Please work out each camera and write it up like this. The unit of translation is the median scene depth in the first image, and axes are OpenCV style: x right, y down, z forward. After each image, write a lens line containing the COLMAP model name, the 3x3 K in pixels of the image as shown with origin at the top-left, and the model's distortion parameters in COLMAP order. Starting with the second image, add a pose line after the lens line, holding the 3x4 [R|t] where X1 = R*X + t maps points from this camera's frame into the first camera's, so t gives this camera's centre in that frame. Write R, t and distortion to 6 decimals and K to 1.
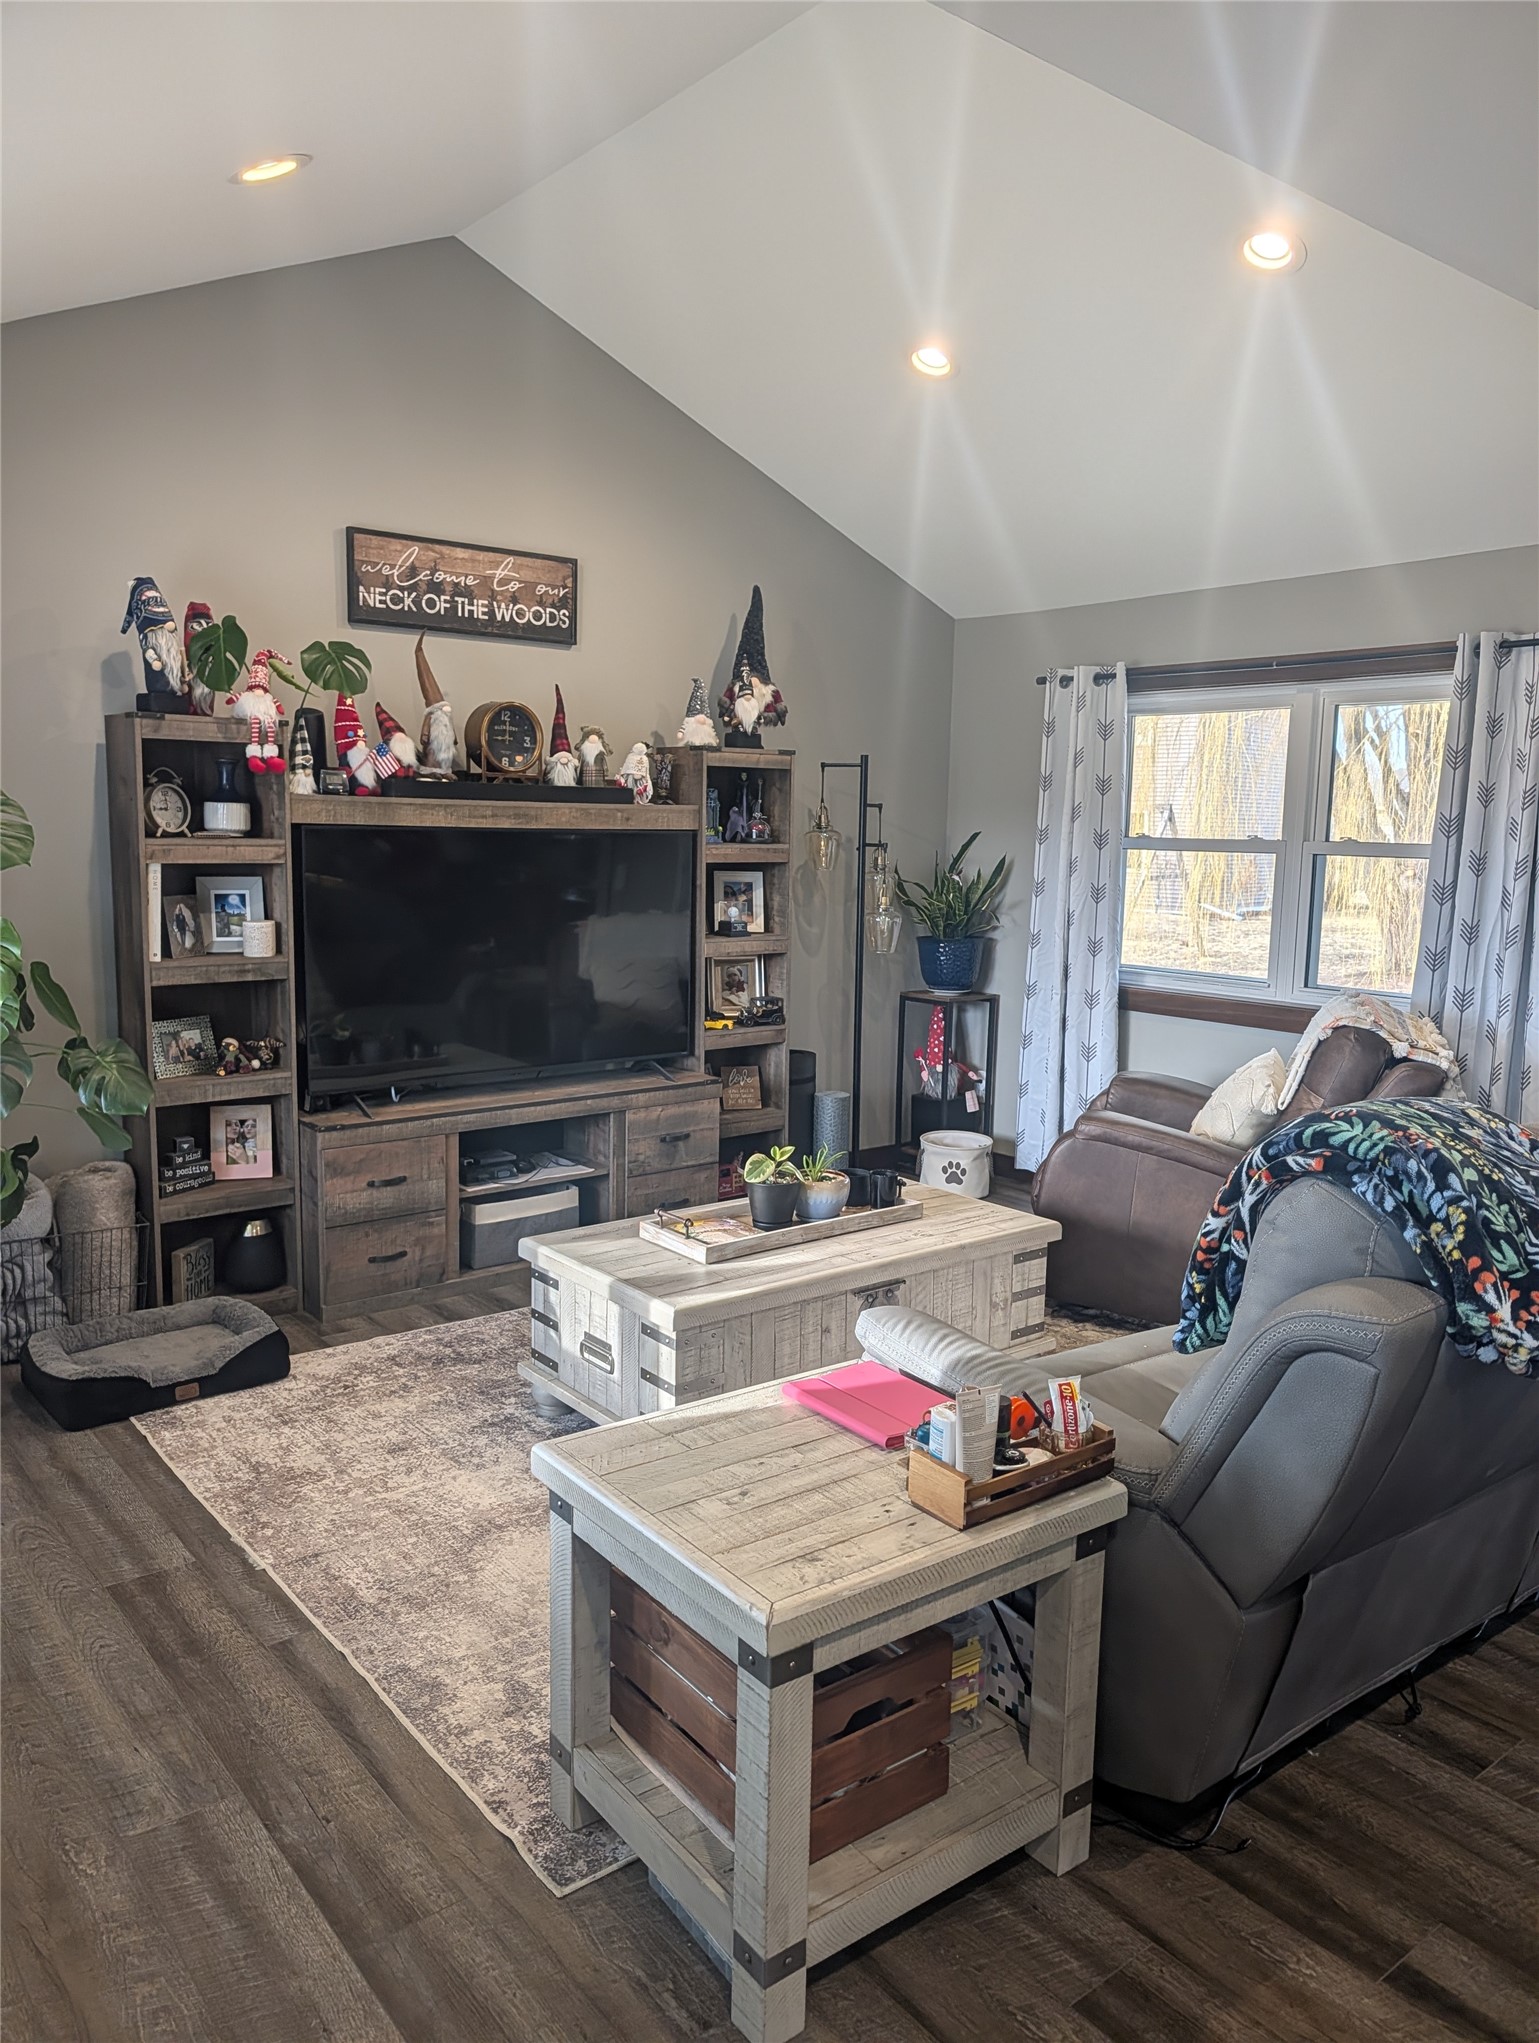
lens RADIAL K [[1454.0, 0, 776.2], [0, 1454.0, 1029.0], [0, 0, 1]] dist [-0.002758, -0.008115]
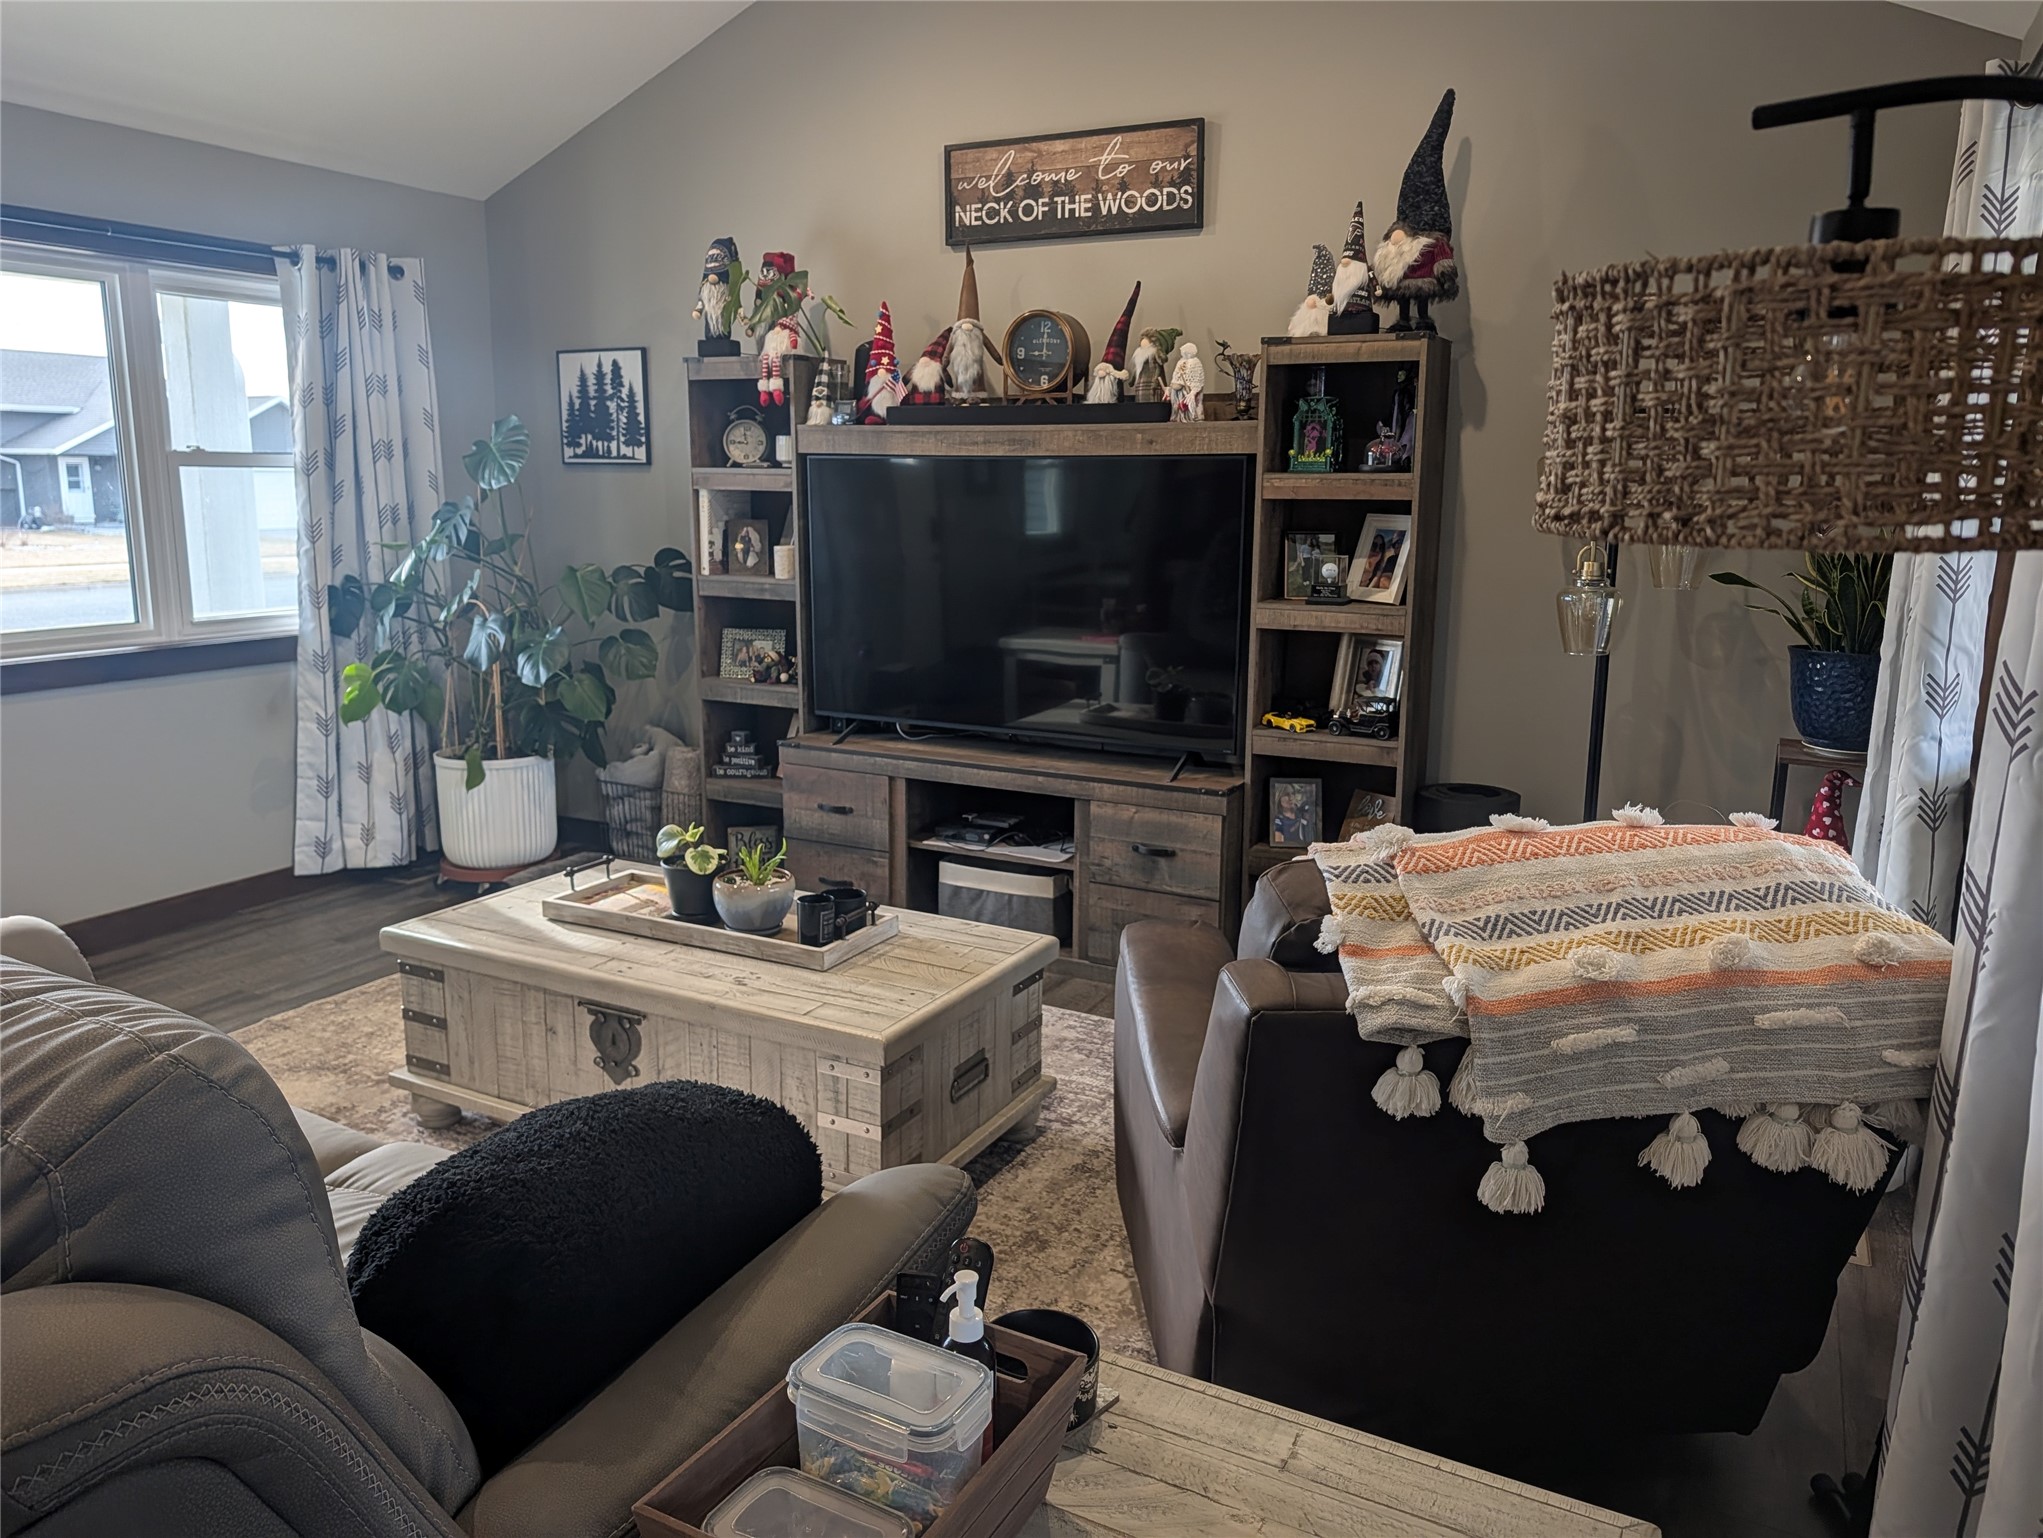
lens RADIAL K [[1454.0, 0, 1026.8], [0, 1454.0, 759.1], [0, 0, 1]] dist [-0.002758, -0.008115]
pose [[0.403293, 0.160351, -0.900912, 0.640794], [-0.132205, 0.984408, 0.116031, -0.059487], [0.905471, 0.072310, 0.418204, 0.644028]]
